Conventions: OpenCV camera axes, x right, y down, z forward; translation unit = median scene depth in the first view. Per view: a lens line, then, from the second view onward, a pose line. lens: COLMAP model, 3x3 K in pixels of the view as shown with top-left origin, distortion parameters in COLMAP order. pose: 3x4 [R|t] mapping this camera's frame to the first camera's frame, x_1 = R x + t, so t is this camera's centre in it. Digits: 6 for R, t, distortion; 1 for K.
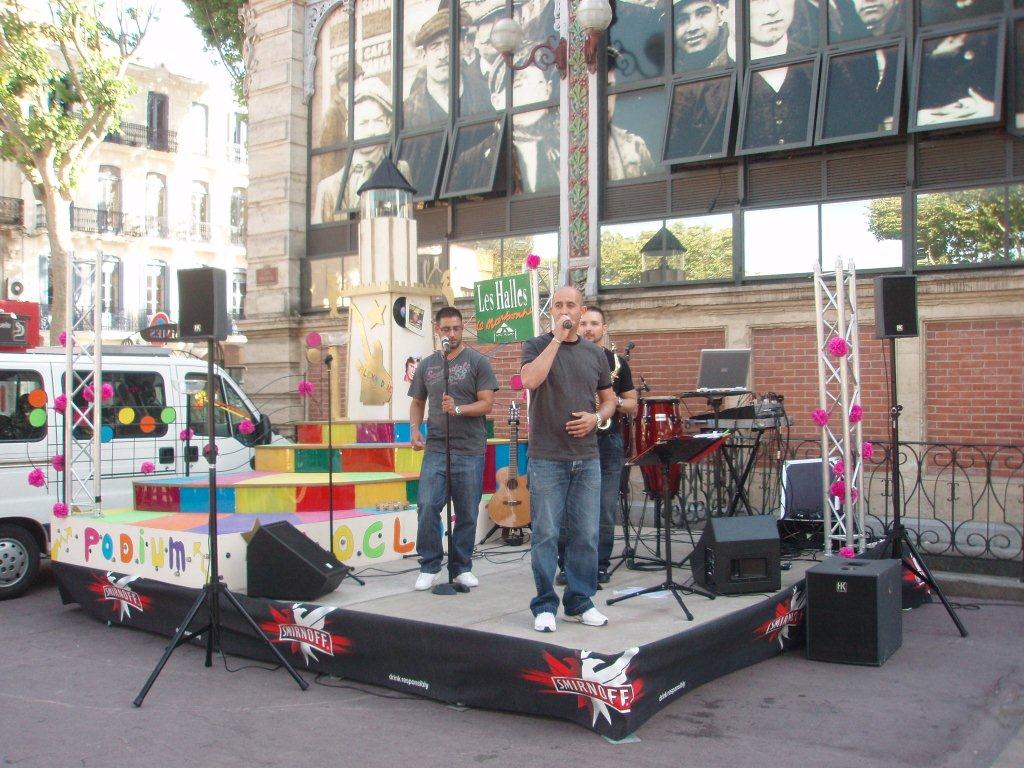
lens RADIAL K [[1064.0, 0, 504.1], [0, 1064.0, 392.5], [0, 0, 1]] dist [-0.105764, 0.000000]
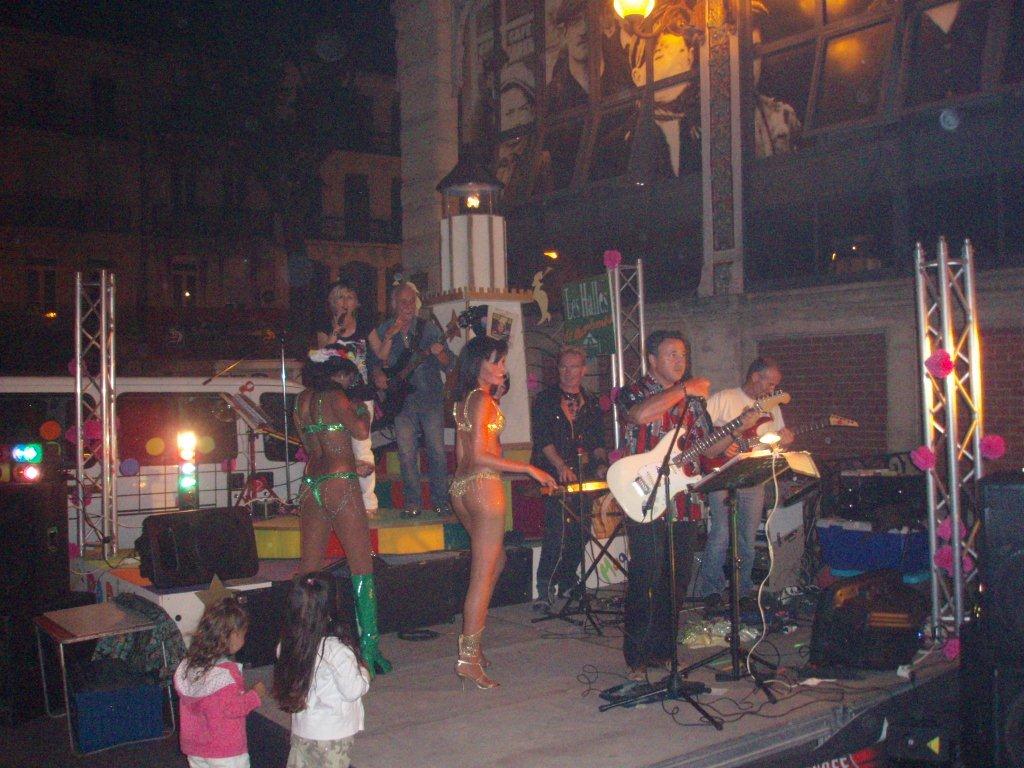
lens RADIAL K [[1064.0, 0, 516.0], [0, 1064.0, 386.2], [0, 0, 1]] dist [-0.105764, 0.000000]
pose [[0.966244, -0.011430, -0.257377, 0.129715], [0.010819, 0.999934, -0.003788, -0.016199], [0.257403, 0.000876, 0.966304, 0.134178]]
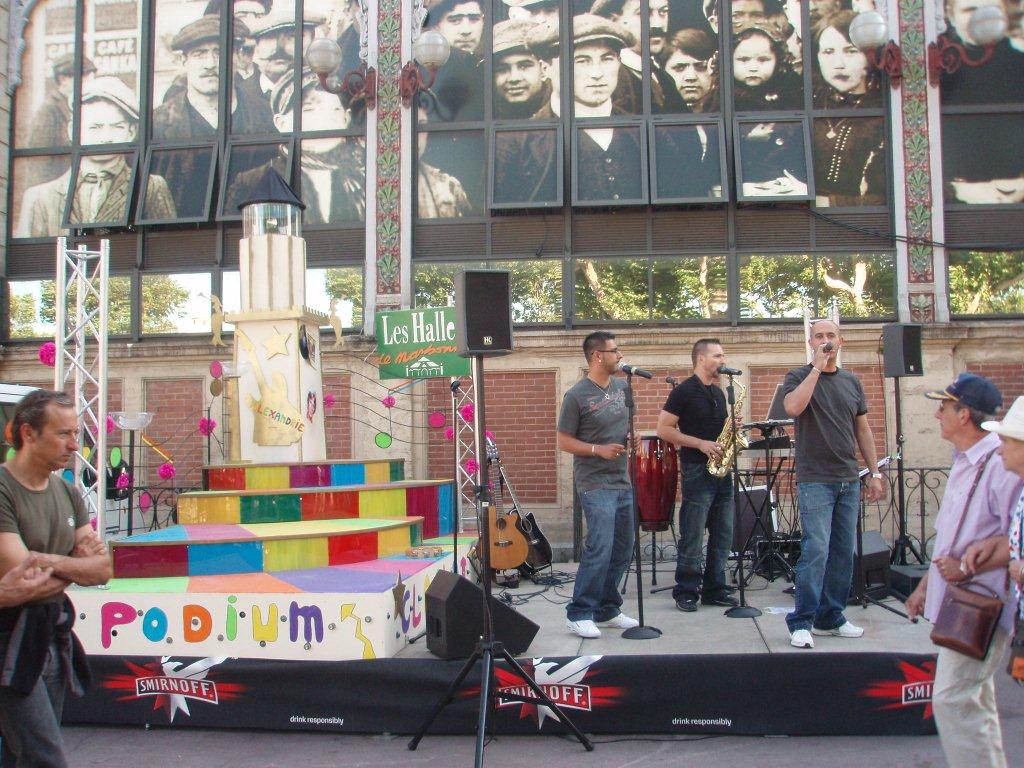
lens RADIAL K [[1064.0, 0, 495.6], [0, 1064.0, 398.8], [0, 0, 1]] dist [-0.105764, 0.000000]
pose [[0.858608, 0.013191, 0.512464, -0.346946], [0.009566, 0.999083, -0.041745, 0.009731], [-0.512544, 0.040744, 0.857694, 0.125110]]
